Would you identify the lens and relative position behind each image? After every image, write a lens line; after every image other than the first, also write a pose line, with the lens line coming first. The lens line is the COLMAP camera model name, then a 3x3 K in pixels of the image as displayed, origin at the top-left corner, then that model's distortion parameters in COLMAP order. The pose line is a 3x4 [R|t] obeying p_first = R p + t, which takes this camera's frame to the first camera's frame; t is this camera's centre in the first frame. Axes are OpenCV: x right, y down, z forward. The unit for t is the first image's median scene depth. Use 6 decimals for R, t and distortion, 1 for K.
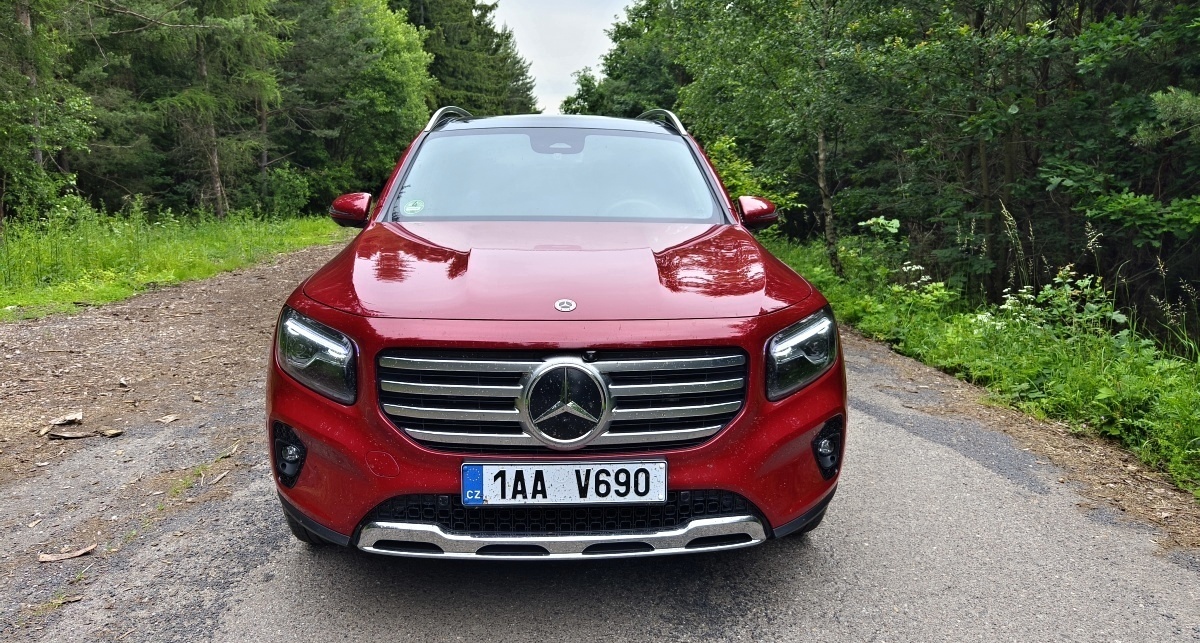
lens RADIAL K [[773.9, 0, 597.7], [0, 773.9, 315.3], [0, 0, 1]] dist [-0.007369, -0.008527]
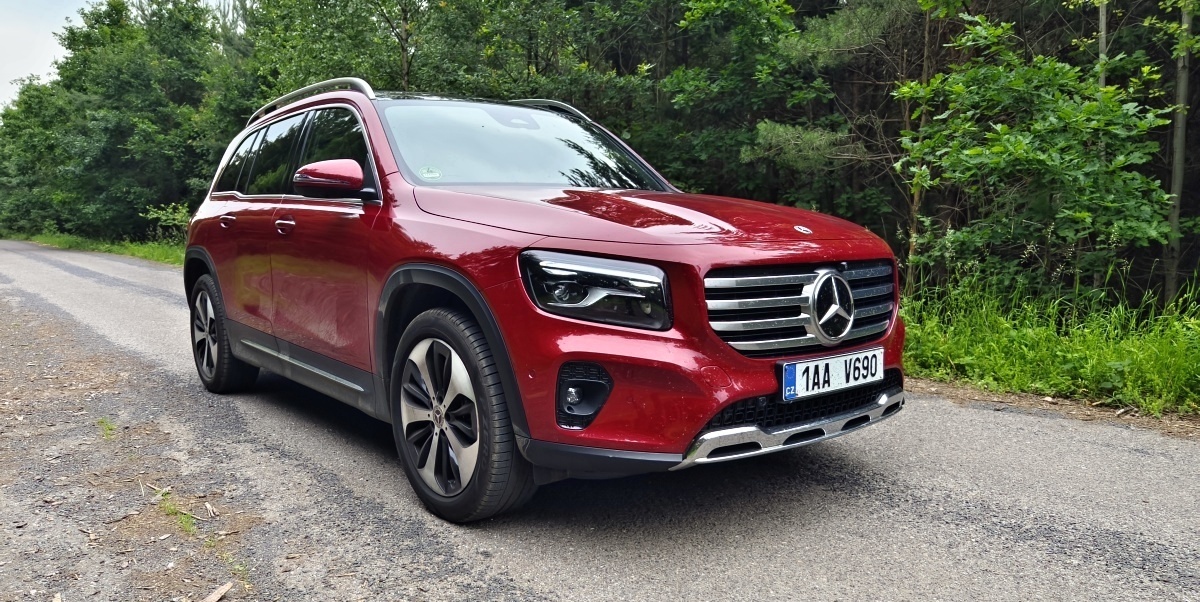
lens RADIAL K [[780.4, 0, 562.4], [0, 780.4, 337.3], [0, 0, 1]] dist [-0.003283, -0.010384]
pose [[0.825607, -0.087175, 0.557471, -1.058243], [0.096887, 0.995221, 0.012140, 0.102303], [-0.555865, 0.043989, 0.830108, 0.212557]]
